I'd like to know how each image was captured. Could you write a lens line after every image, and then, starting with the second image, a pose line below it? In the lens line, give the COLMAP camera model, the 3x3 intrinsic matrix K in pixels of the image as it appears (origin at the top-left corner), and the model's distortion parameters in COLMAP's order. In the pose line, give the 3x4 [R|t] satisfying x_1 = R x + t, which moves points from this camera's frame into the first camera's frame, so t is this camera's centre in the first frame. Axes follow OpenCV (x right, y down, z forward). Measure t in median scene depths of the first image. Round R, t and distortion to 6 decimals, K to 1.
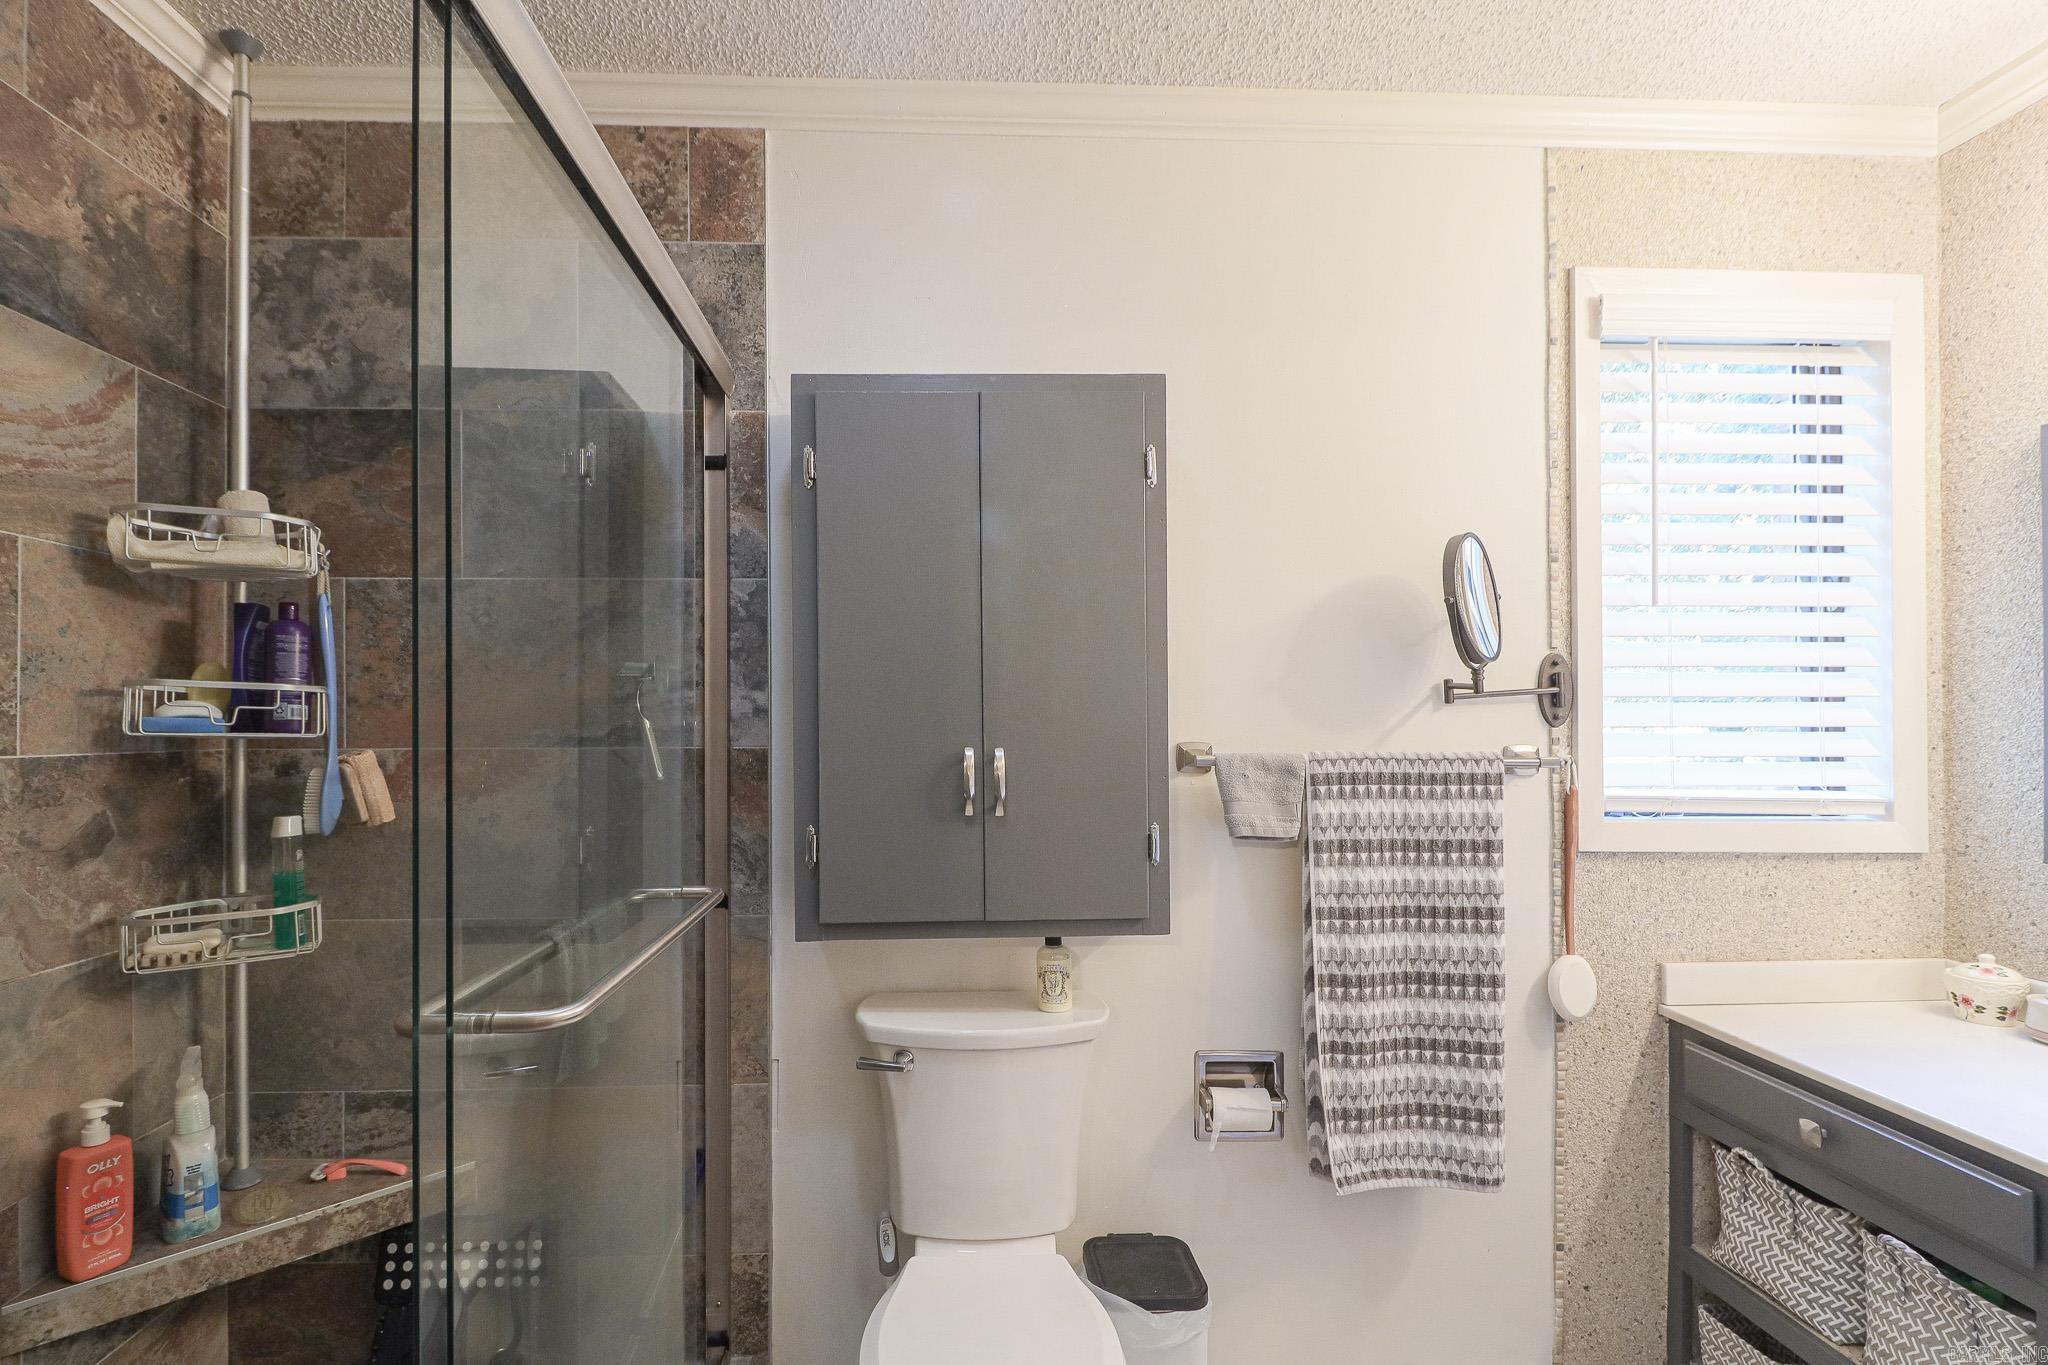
lens RADIAL K [[950.1, 0, 1023.4], [0, 950.1, 698.5], [0, 0, 1]] dist [0.004842, -0.008034]
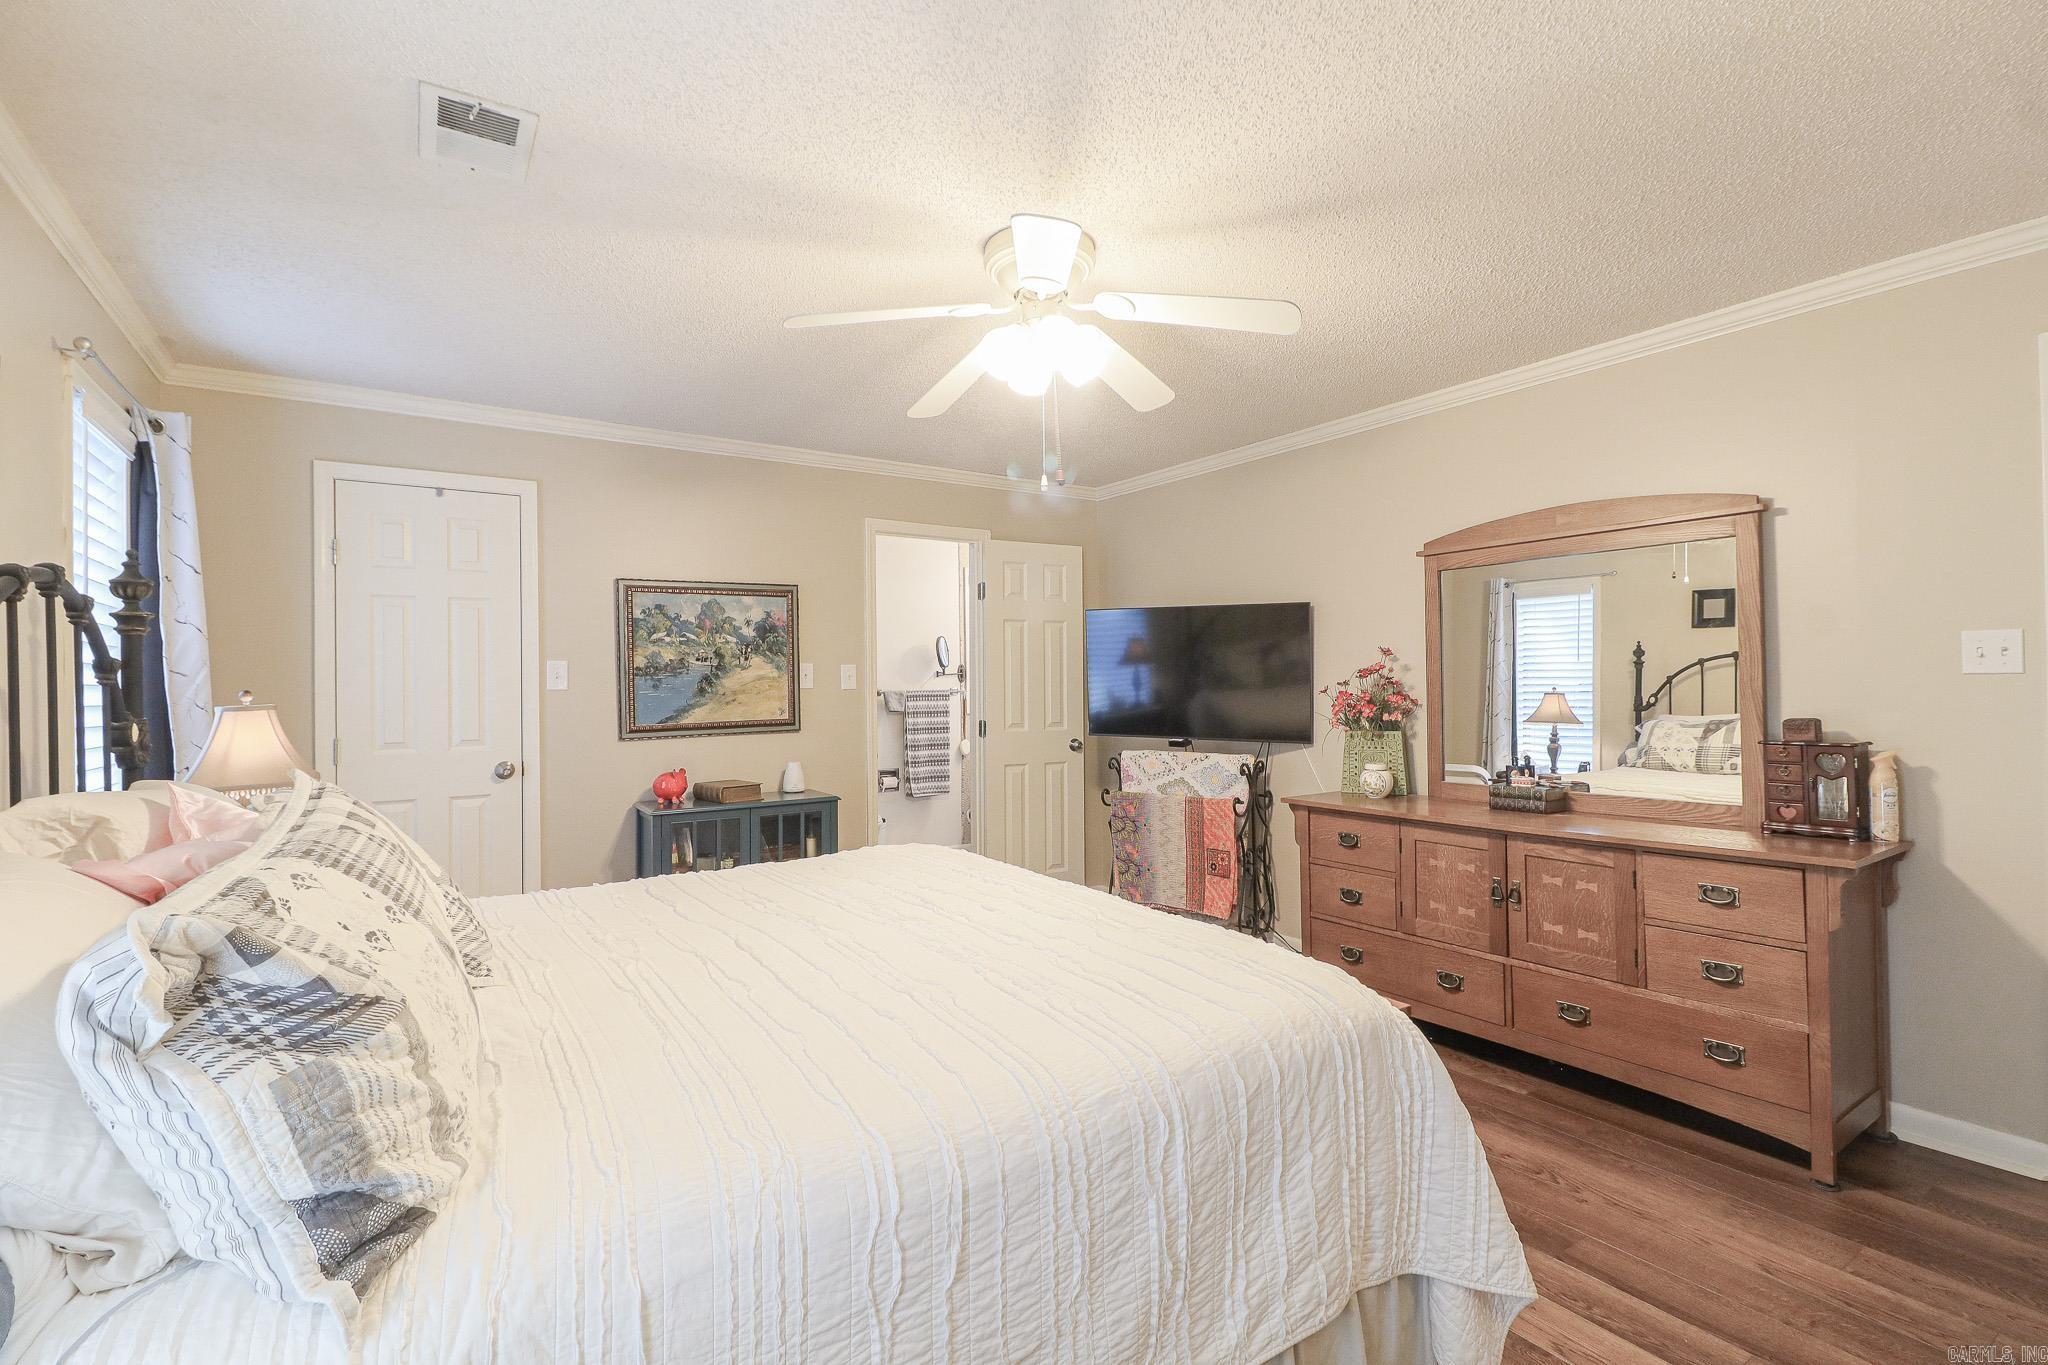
lens RADIAL K [[950.1, 0, 1028.1], [0, 950.1, 673.3], [0, 0, 1]] dist [0.004842, -0.008034]
pose [[0.855447, -0.007822, 0.517832, -1.319267], [0.002442, 0.999936, 0.011069, -0.055600], [-0.517885, -0.008205, 0.855411, -2.663414]]
